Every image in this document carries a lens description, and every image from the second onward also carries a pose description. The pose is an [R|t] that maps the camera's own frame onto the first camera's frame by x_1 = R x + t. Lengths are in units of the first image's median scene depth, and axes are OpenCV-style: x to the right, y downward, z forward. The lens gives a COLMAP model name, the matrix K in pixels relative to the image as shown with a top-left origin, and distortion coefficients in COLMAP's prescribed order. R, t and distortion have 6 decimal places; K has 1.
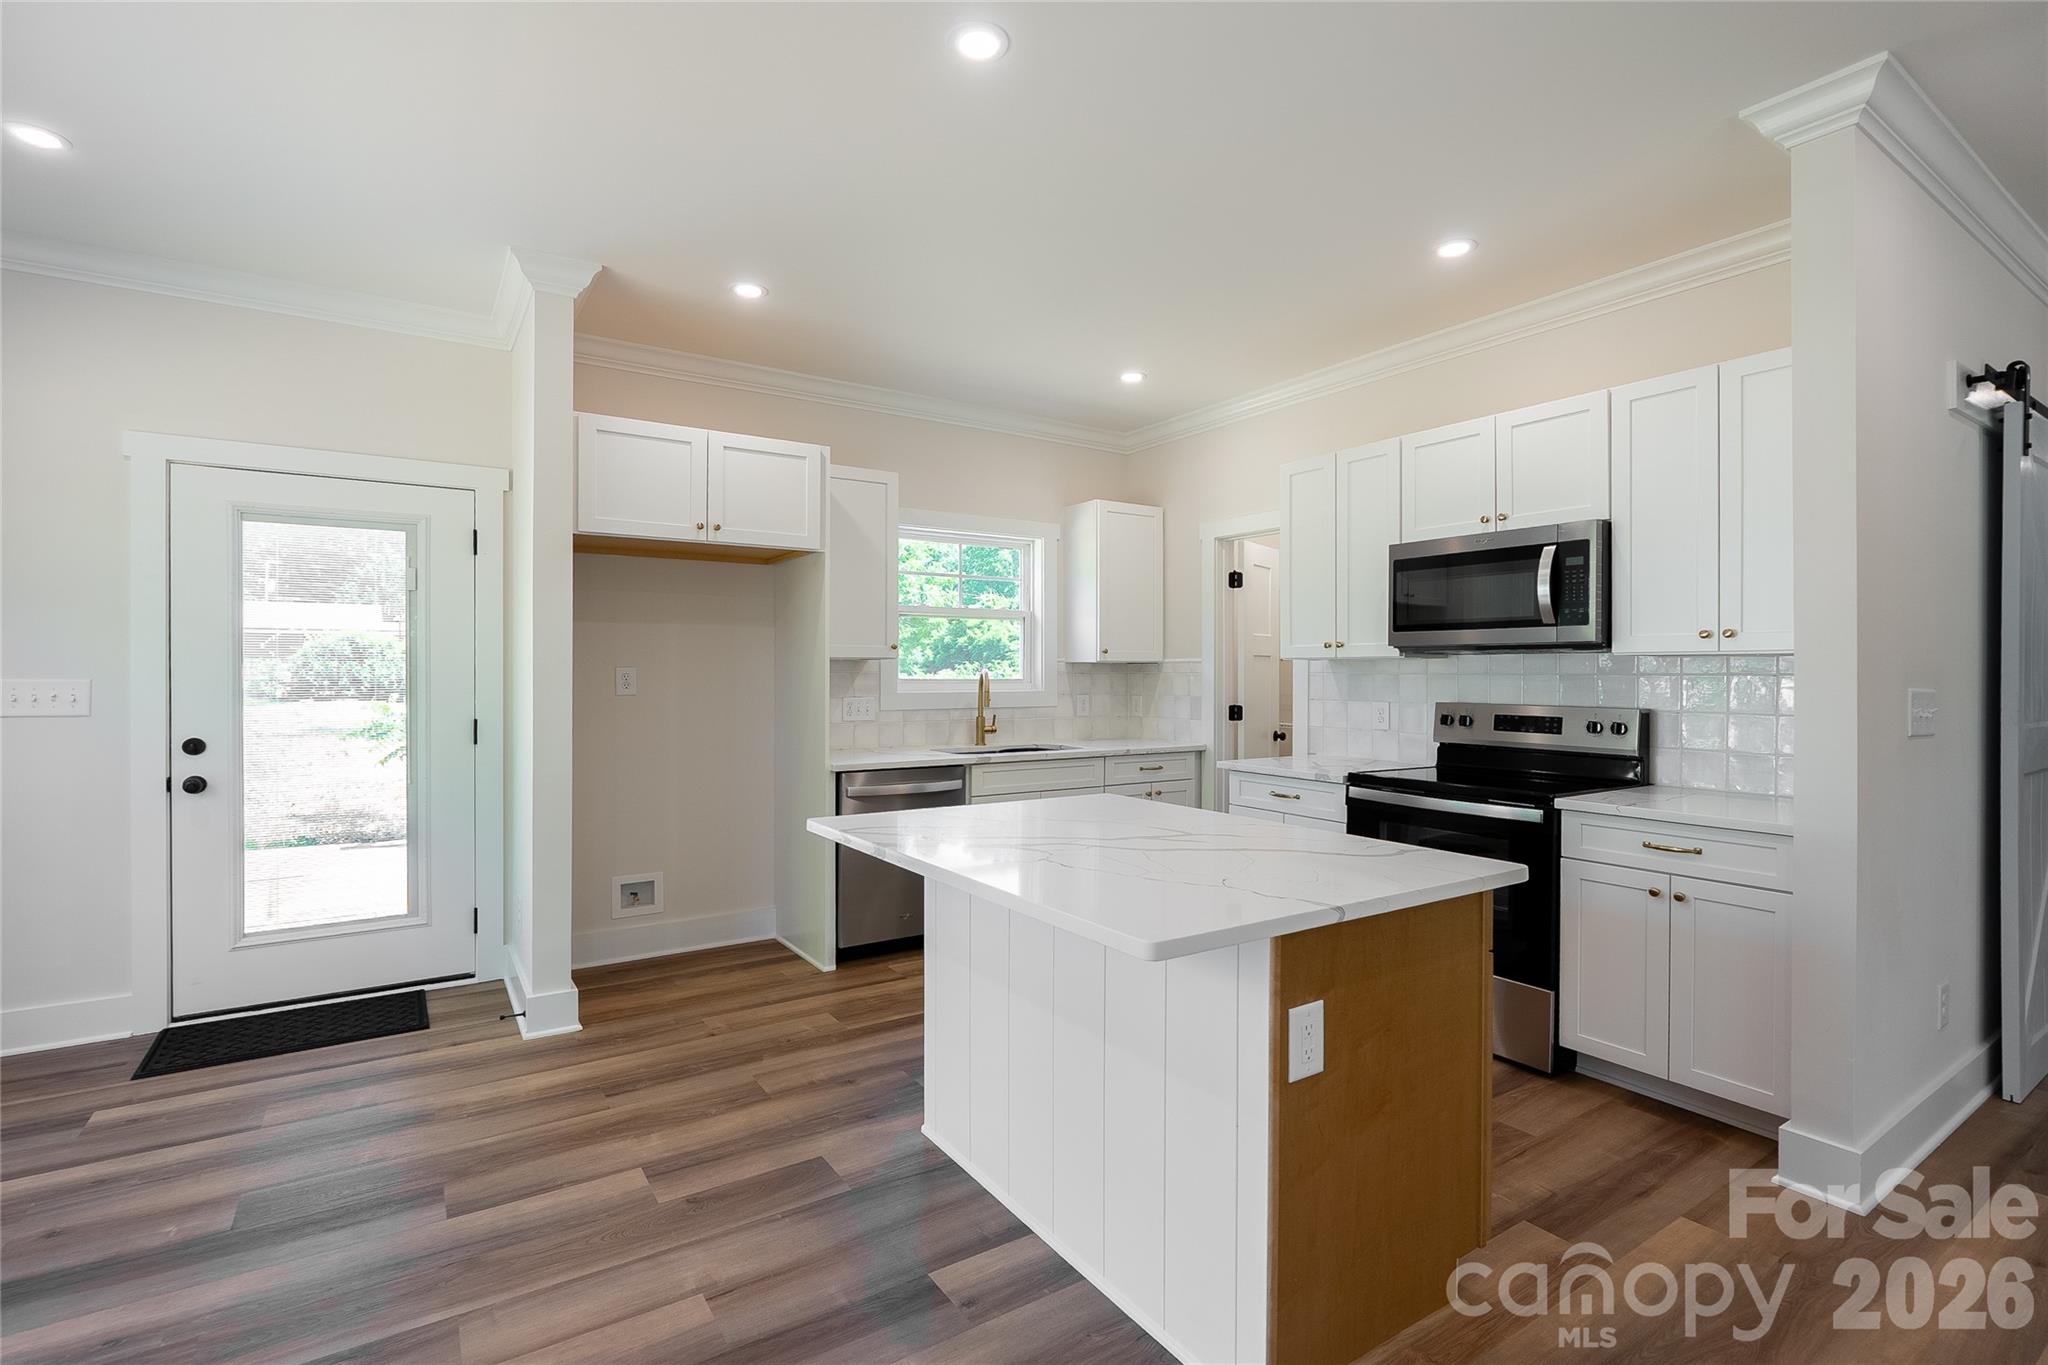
lens RADIAL K [[907.2, 0, 1024.8], [0, 907.2, 648.5], [0, 0, 1]] dist [-0.001066, -0.000481]
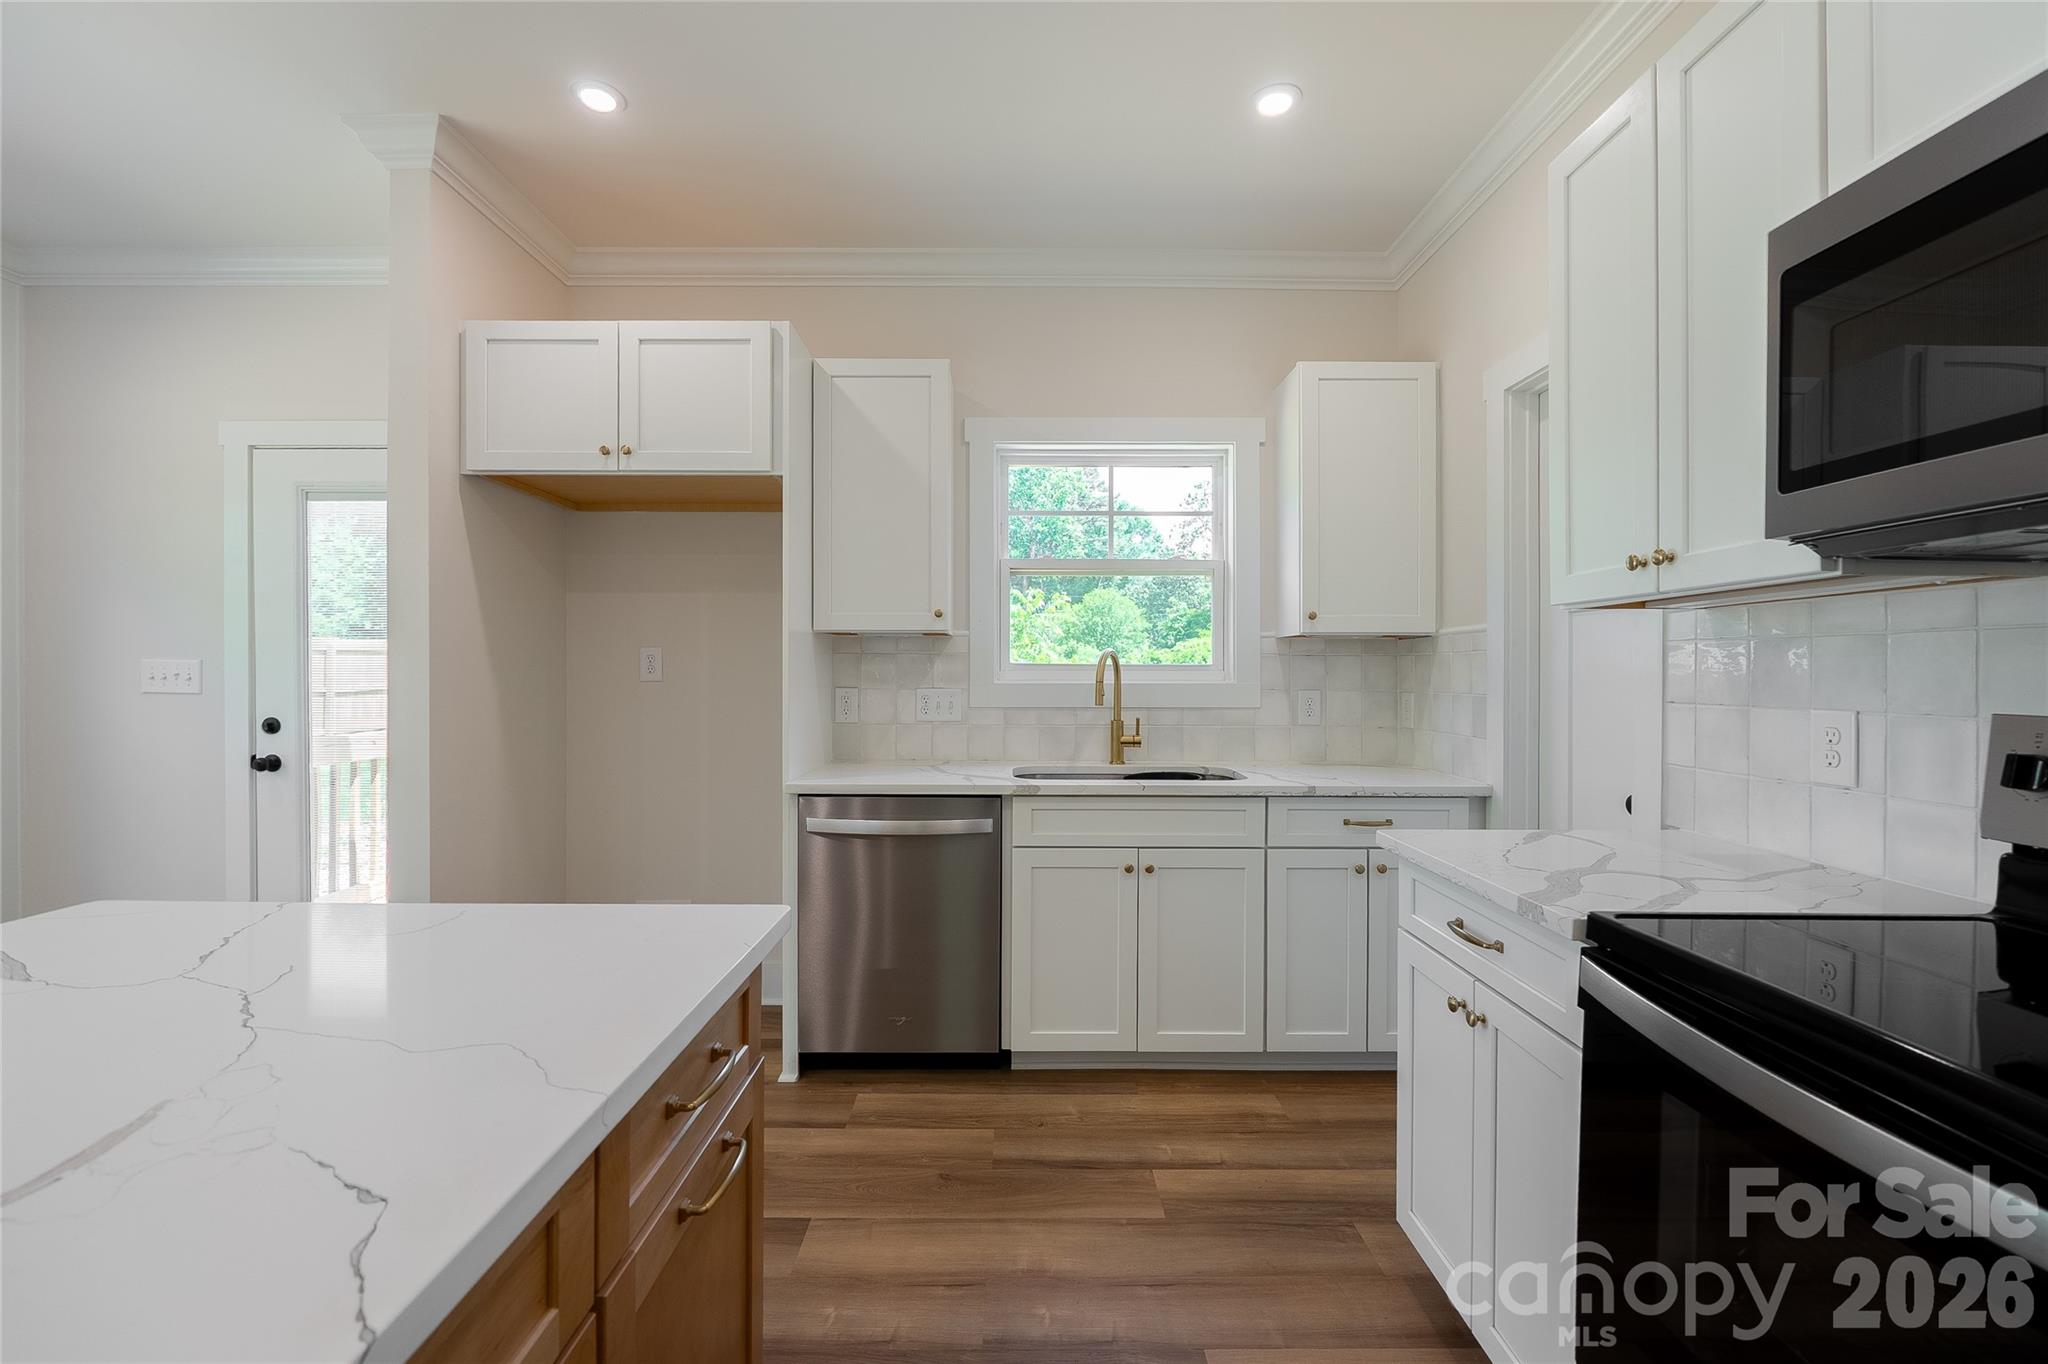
lens RADIAL K [[907.7, 0, 1025.9], [0, 907.7, 659.7], [0, 0, 1]] dist [-0.008101, -0.000093]
pose [[0.856575, -0.005176, -0.515996, 0.297729], [0.011234, 0.999900, 0.008619, 0.030939], [0.515900, -0.013180, 0.856548, 0.509255]]
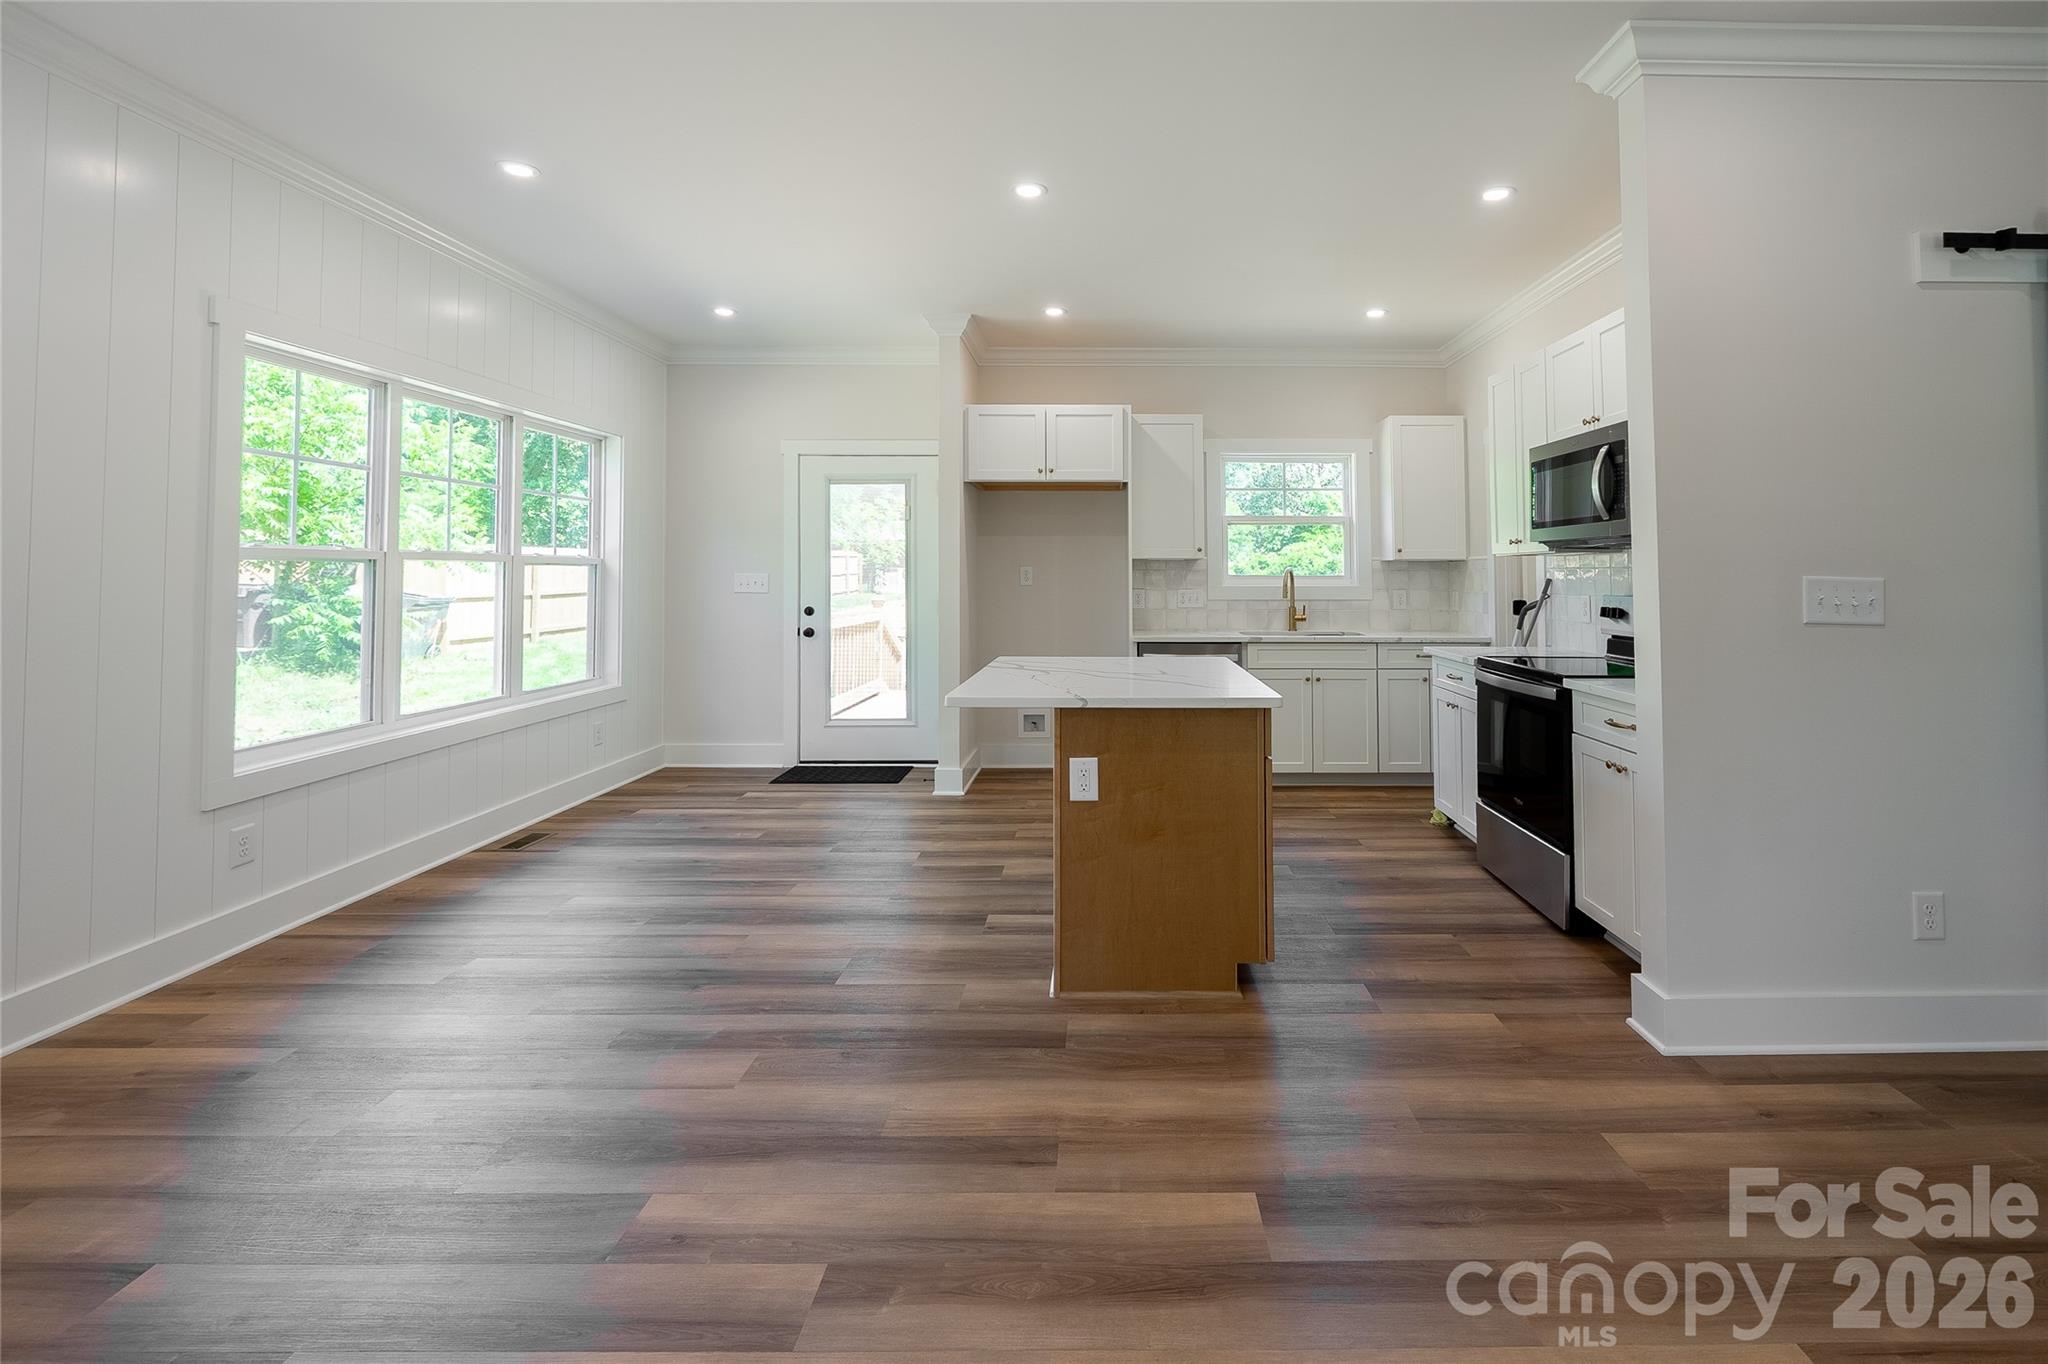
lens RADIAL K [[886.8, 0, 1098.4], [0, 886.8, 522.6], [0, 0, 1]] dist [-0.000281, -0.000114]
pose [[0.835610, -0.032579, -0.548356, 0.482747], [0.014107, 0.999183, -0.037866, 0.006265], [0.549142, 0.023905, 0.835387, -0.146855]]
